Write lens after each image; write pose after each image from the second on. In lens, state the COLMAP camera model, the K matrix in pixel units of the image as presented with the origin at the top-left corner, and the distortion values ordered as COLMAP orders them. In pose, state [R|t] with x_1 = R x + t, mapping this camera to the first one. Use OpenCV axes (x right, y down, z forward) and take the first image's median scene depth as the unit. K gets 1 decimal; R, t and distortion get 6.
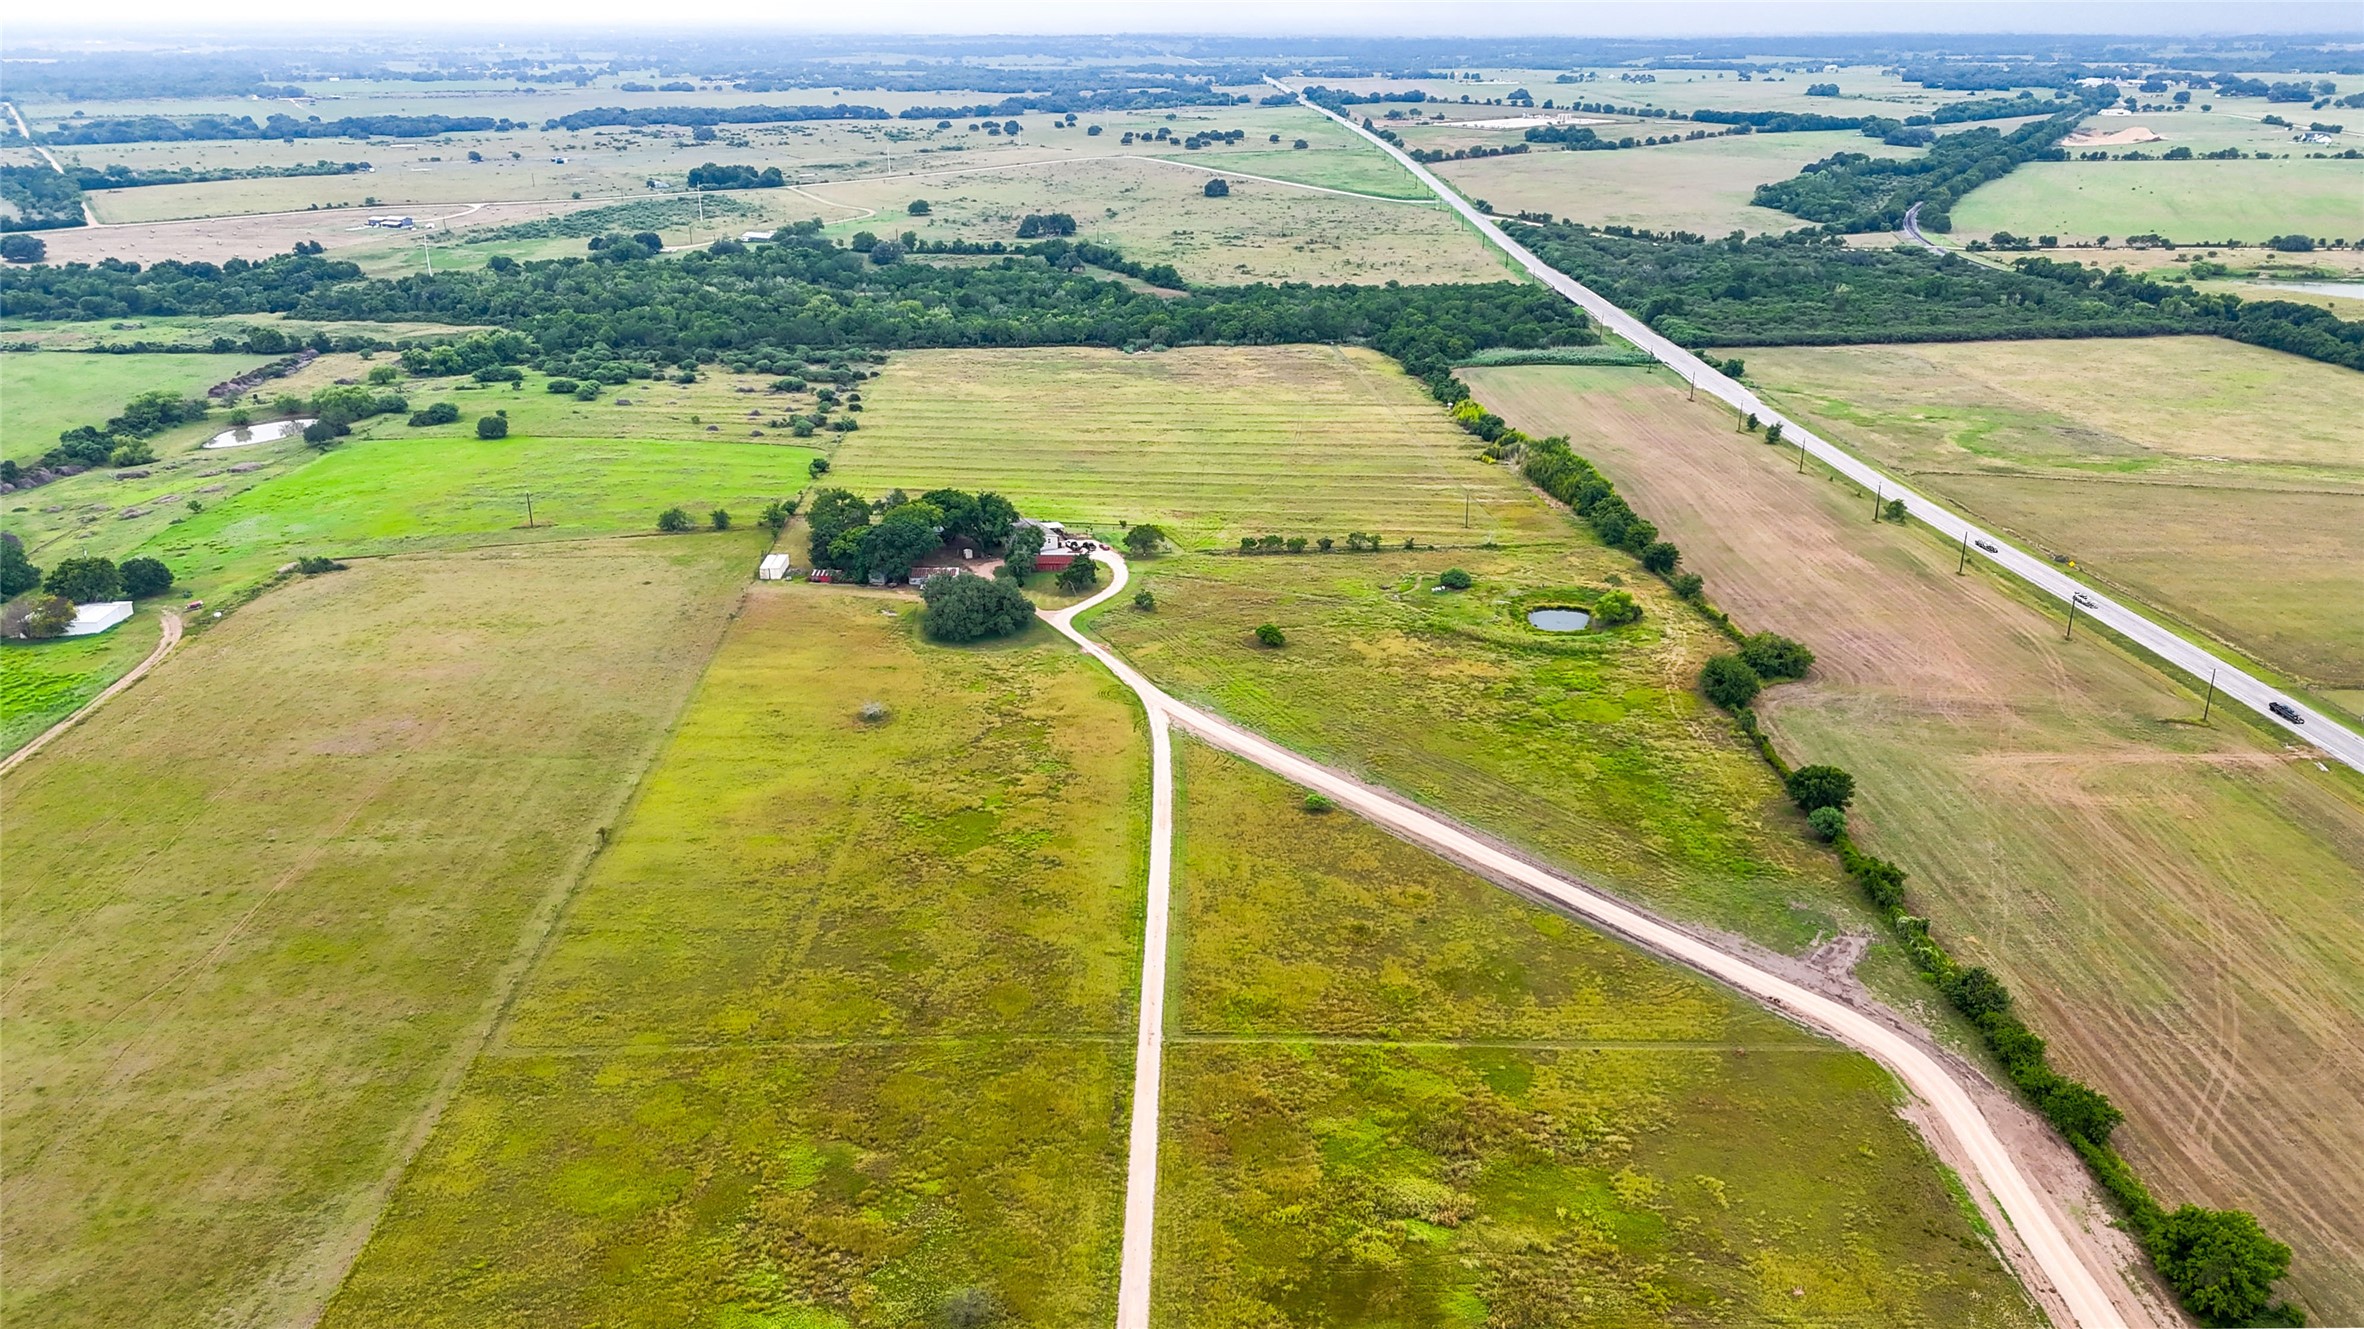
lens RADIAL K [[1767.3, 0, 1189.2], [0, 1767.3, 664.8], [0, 0, 1]] dist [0.071314, -0.068604]
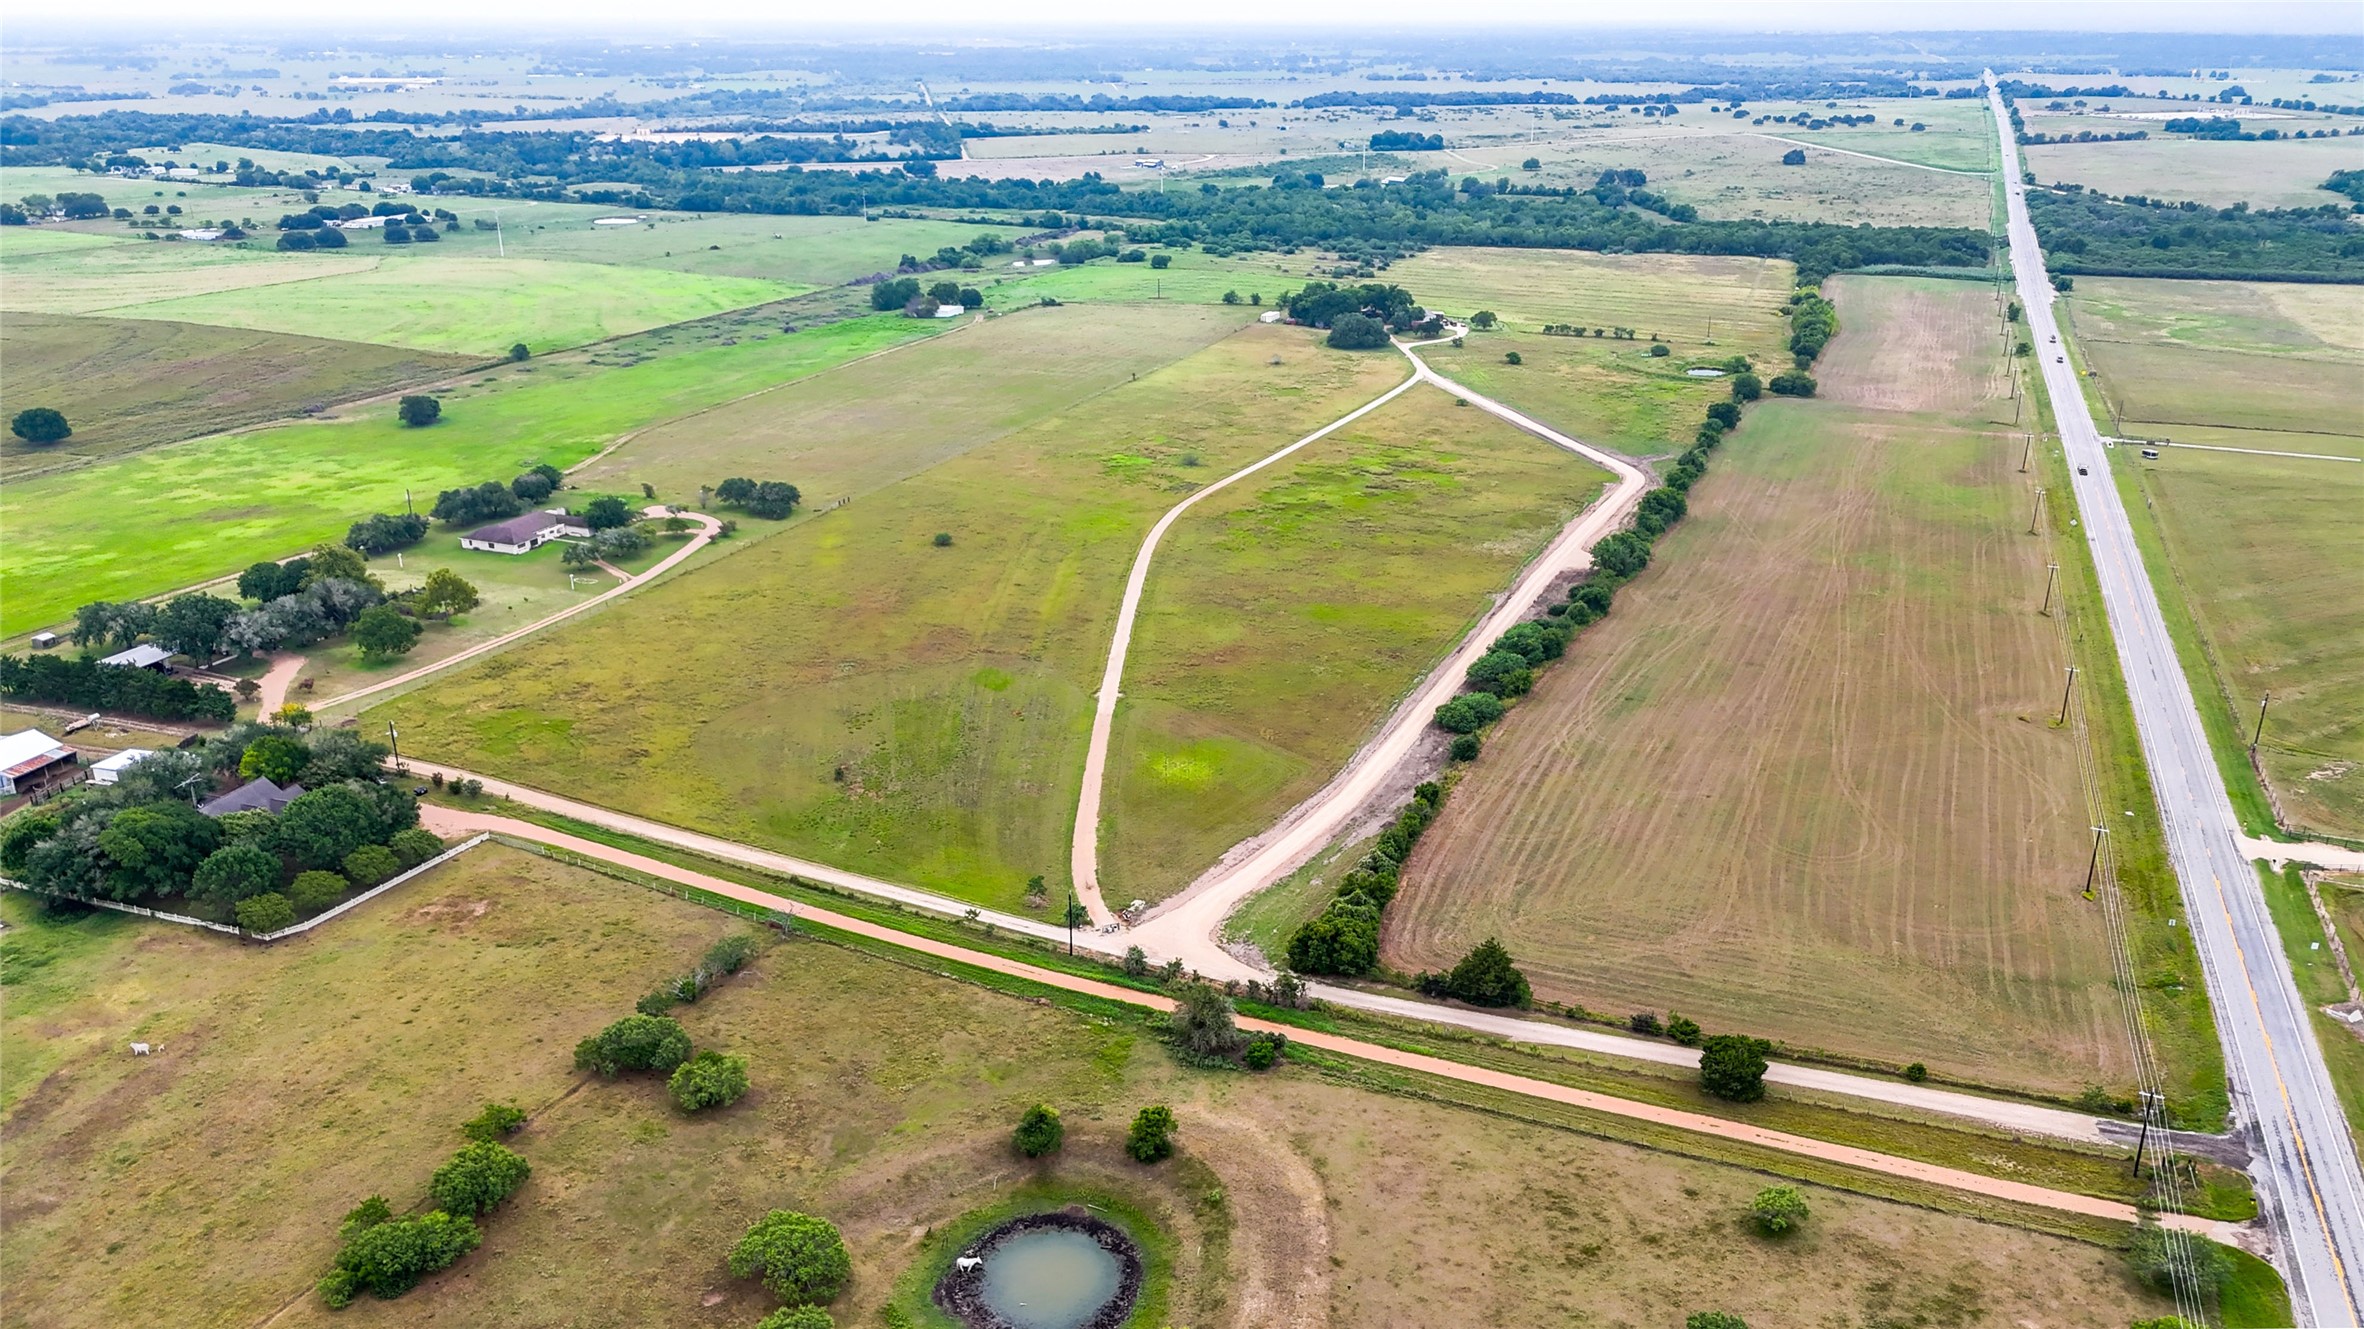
lens RADIAL K [[1756.7, 0, 1182.0], [0, 1756.7, 664.5], [0, 0, 1]] dist [0.065174, -0.050349]
pose [[0.914877, 0.143524, -0.377360, 0.209447], [-0.143037, 0.989278, 0.029479, 0.130542], [0.377545, 0.027007, 0.925597, -0.345875]]
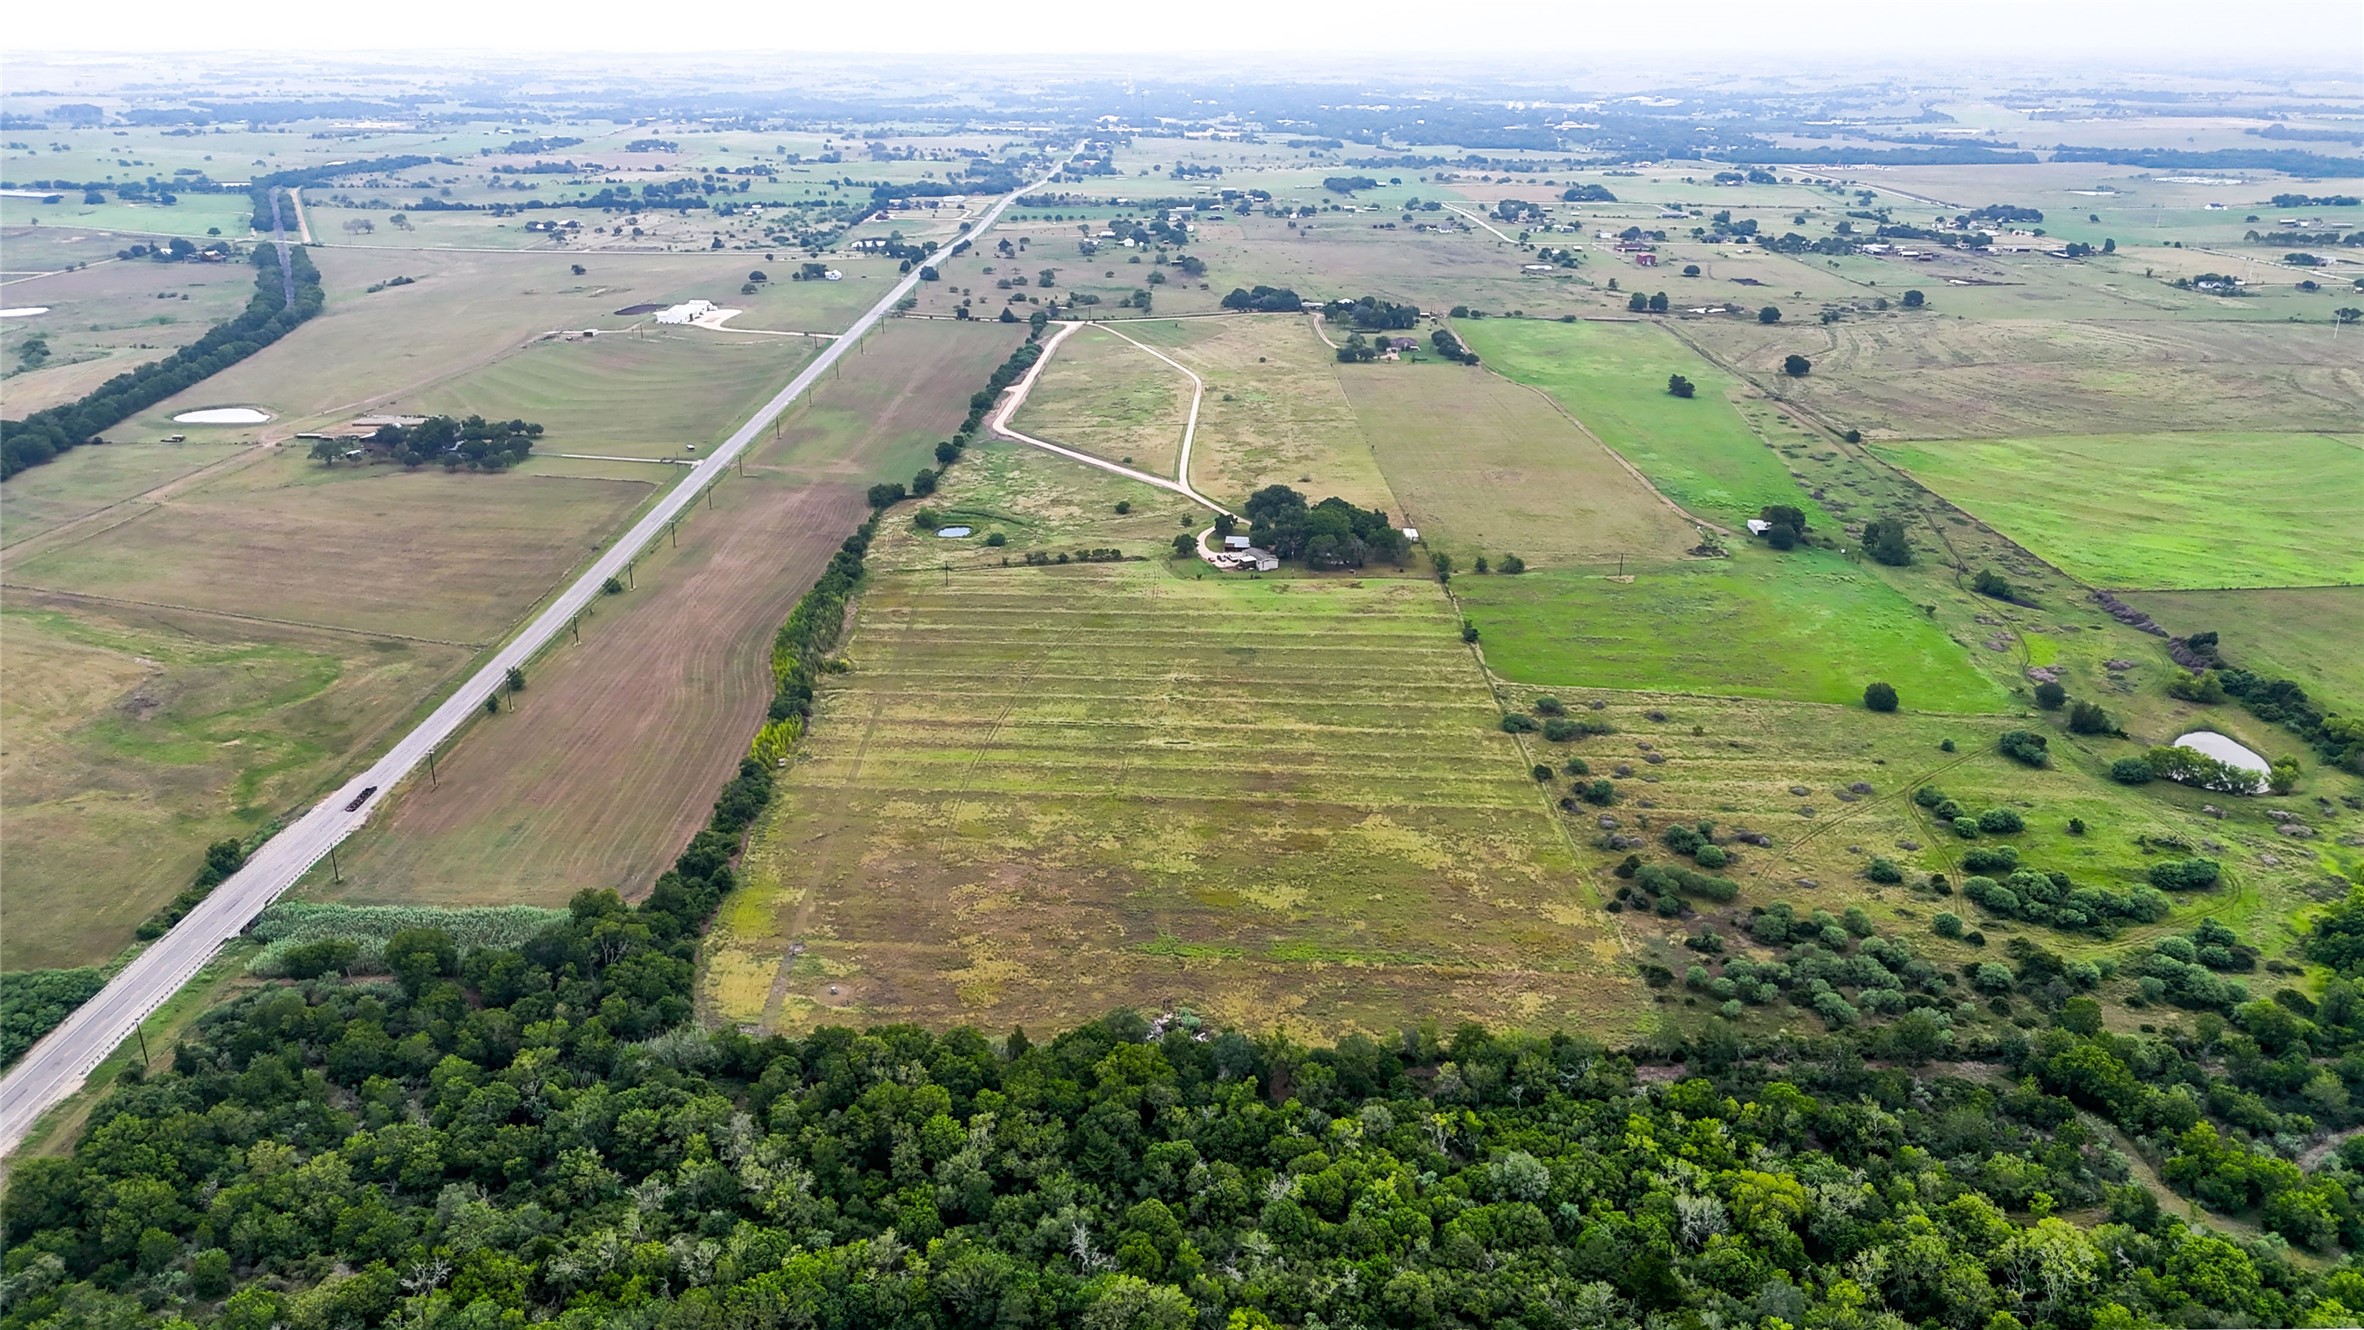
lens RADIAL K [[1763.8, 0, 1183.9], [0, 1763.8, 662.2], [0, 0, 1]] dist [0.074886, -0.081931]
pose [[-0.999214, -0.014472, 0.036910, -0.044376], [0.012257, 0.772611, 0.634761, -0.515773], [-0.037703, 0.634715, -0.771826, 1.203944]]
